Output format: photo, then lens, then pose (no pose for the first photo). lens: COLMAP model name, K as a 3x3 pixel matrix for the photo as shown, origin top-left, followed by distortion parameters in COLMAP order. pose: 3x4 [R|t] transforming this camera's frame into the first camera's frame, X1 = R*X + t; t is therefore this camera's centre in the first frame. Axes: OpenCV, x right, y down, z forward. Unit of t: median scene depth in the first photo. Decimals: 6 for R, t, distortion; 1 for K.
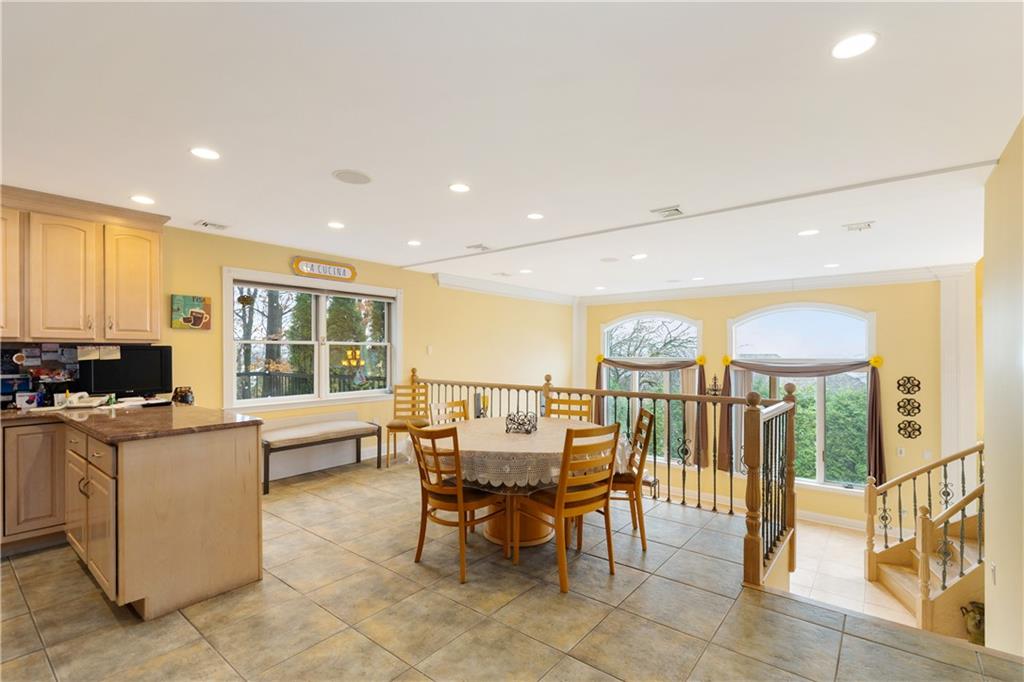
lens RADIAL K [[467.1, 0, 518.6], [0, 467.1, 350.8], [0, 0, 1]] dist [0.003337, 0.000166]
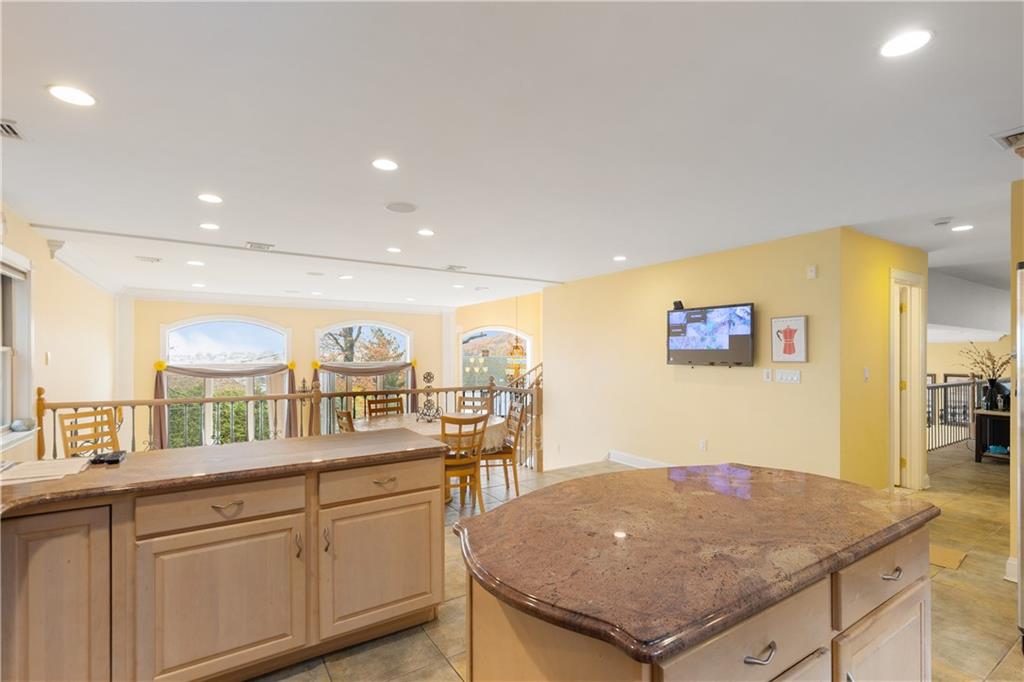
lens RADIAL K [[467.1, 0, 518.6], [0, 467.1, 350.8], [0, 0, 1]] dist [0.003337, 0.000166]
pose [[0.295980, 0.008690, 0.955155, -0.662091], [-0.005100, 0.999959, -0.007517, -0.011077], [-0.955181, -0.002646, 0.296012, 0.209942]]
